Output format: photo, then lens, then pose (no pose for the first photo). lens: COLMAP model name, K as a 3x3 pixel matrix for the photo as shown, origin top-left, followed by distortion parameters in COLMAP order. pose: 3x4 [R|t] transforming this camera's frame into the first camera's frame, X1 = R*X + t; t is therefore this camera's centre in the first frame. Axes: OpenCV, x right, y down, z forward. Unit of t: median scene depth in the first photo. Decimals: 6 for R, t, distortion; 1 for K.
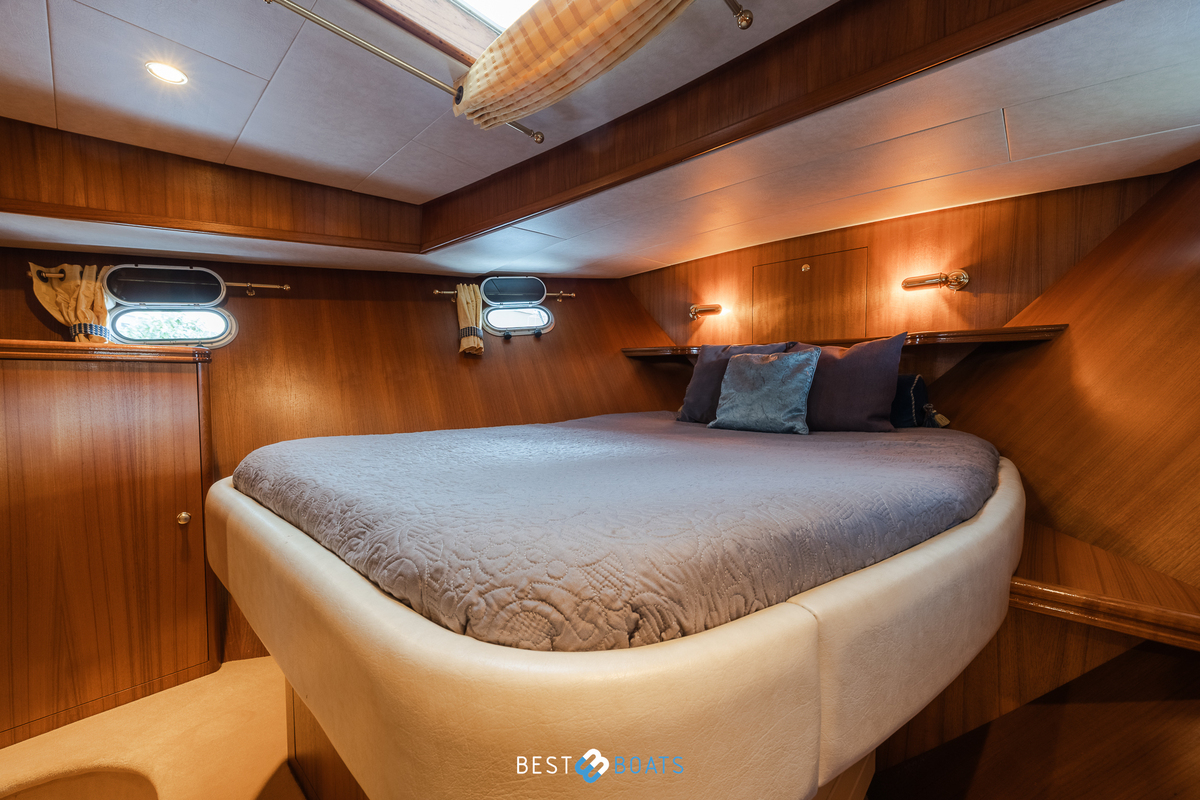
lens RADIAL K [[471.5, 0, 598.6], [0, 471.5, 404.9], [0, 0, 1]] dist [0.000090, 0.000013]
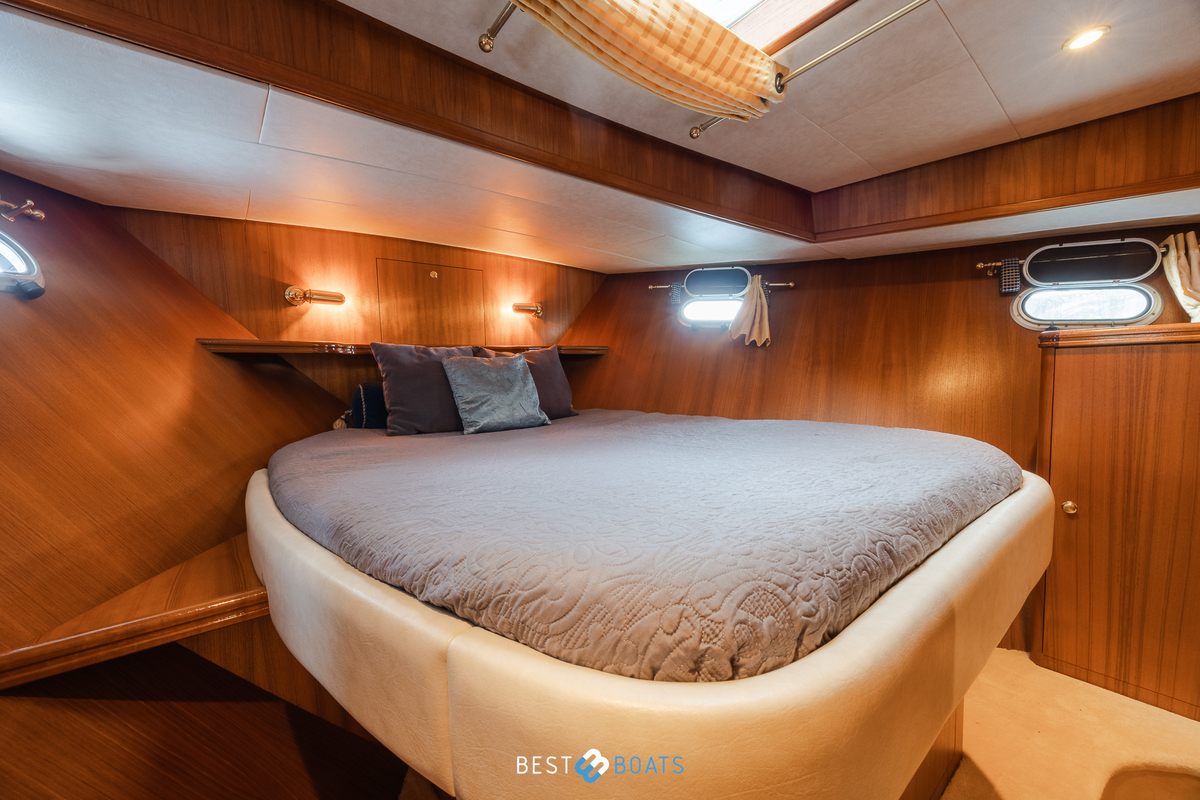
lens RADIAL K [[464.9, 0, 598.3], [0, 464.9, 404.1], [0, 0, 1]] dist [-0.000200, -0.000090]
pose [[0.148681, -0.074528, 0.986073, -0.545591], [0.080082, 0.994788, 0.063112, -0.042049], [-0.985637, 0.069583, 0.153874, 0.507202]]
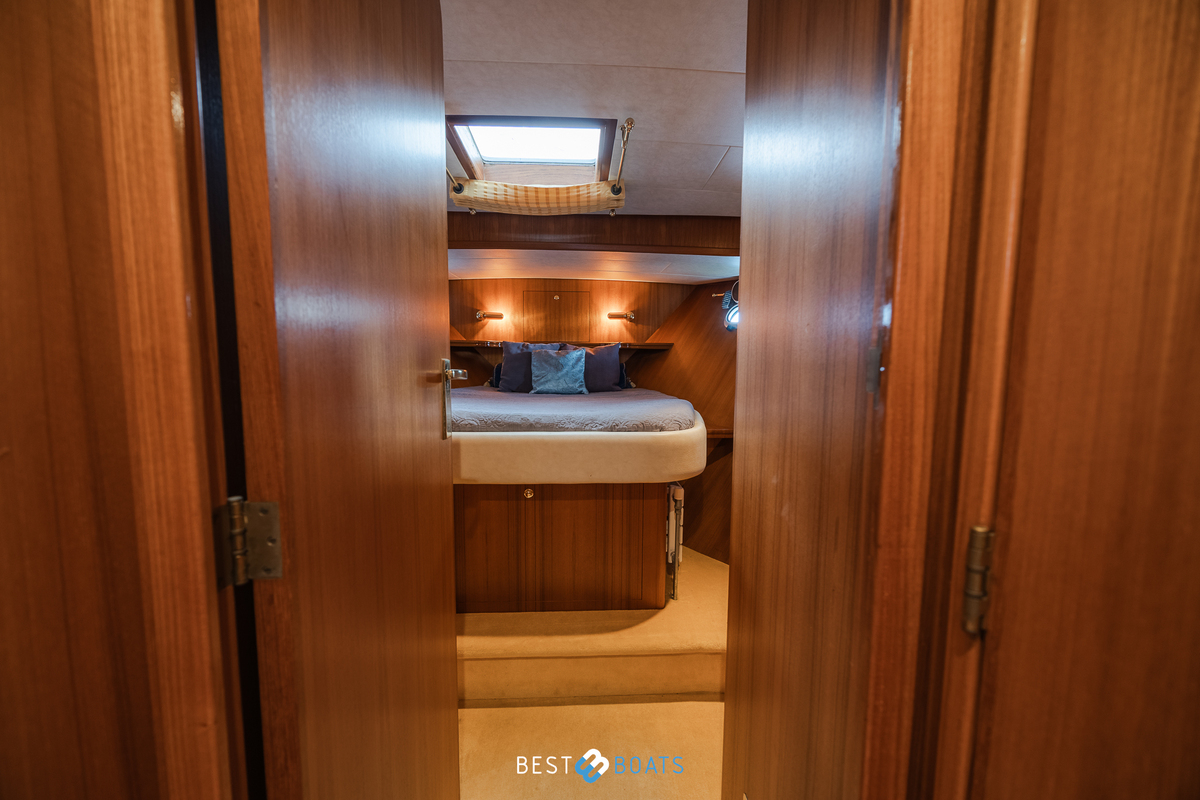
lens RADIAL K [[458.9, 0, 598.4], [0, 458.9, 404.8], [0, 0, 1]] dist [-0.001346, -0.000045]
pose [[0.705488, -0.057542, 0.706382, -0.629291], [0.027460, 0.998169, 0.053885, 0.004228], [-0.708190, -0.018618, 0.705777, -0.259161]]
